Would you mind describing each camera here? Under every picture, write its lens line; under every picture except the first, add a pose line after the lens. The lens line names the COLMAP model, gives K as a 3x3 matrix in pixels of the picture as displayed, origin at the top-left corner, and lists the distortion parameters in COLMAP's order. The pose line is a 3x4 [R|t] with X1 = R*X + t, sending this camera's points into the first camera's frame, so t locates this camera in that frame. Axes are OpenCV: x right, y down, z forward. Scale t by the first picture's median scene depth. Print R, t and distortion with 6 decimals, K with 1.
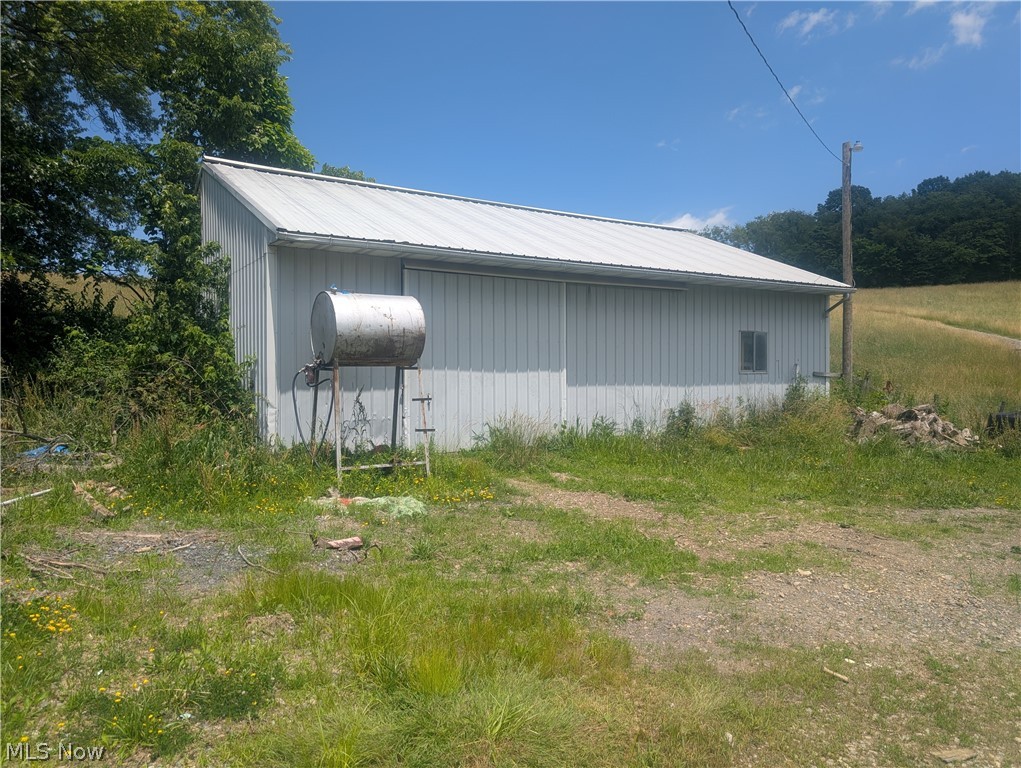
lens RADIAL K [[711.8, 0, 514.1], [0, 711.8, 375.5], [0, 0, 1]] dist [0.035751, -0.027542]
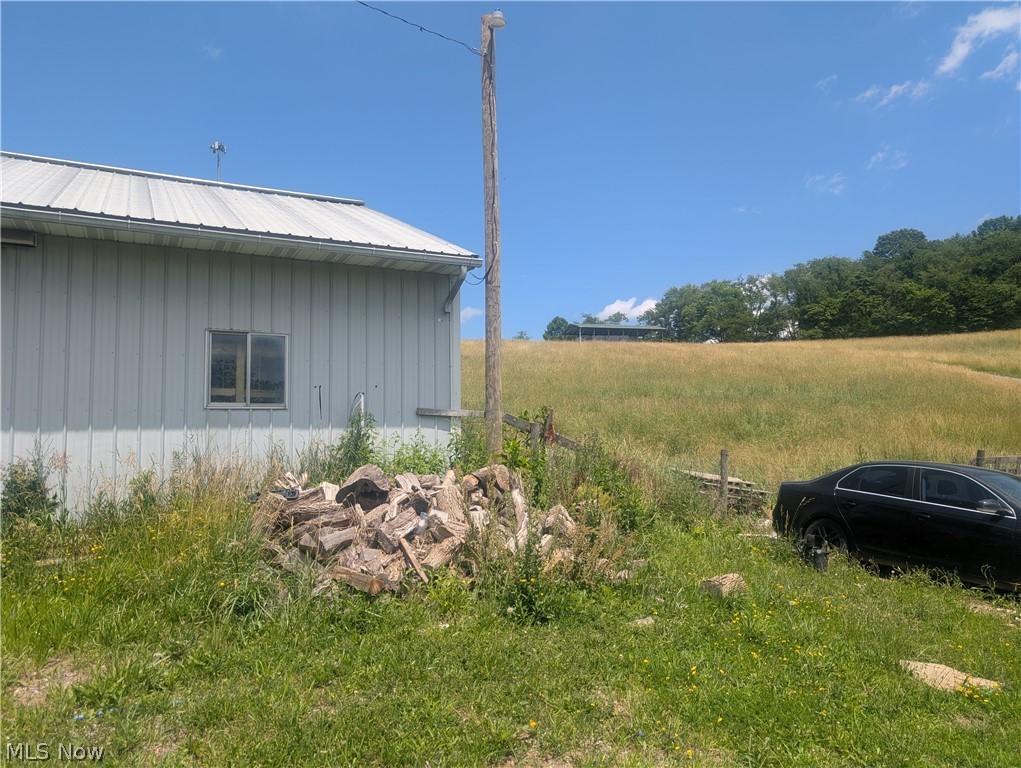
lens RADIAL K [[711.8, 0, 514.1], [0, 711.8, 375.5], [0, 0, 1]] dist [0.035751, -0.027542]
pose [[0.995343, -0.011709, -0.095681, 0.145426], [0.003408, 0.996249, -0.086465, 0.004695], [0.096335, 0.085737, 0.991650, 0.121716]]
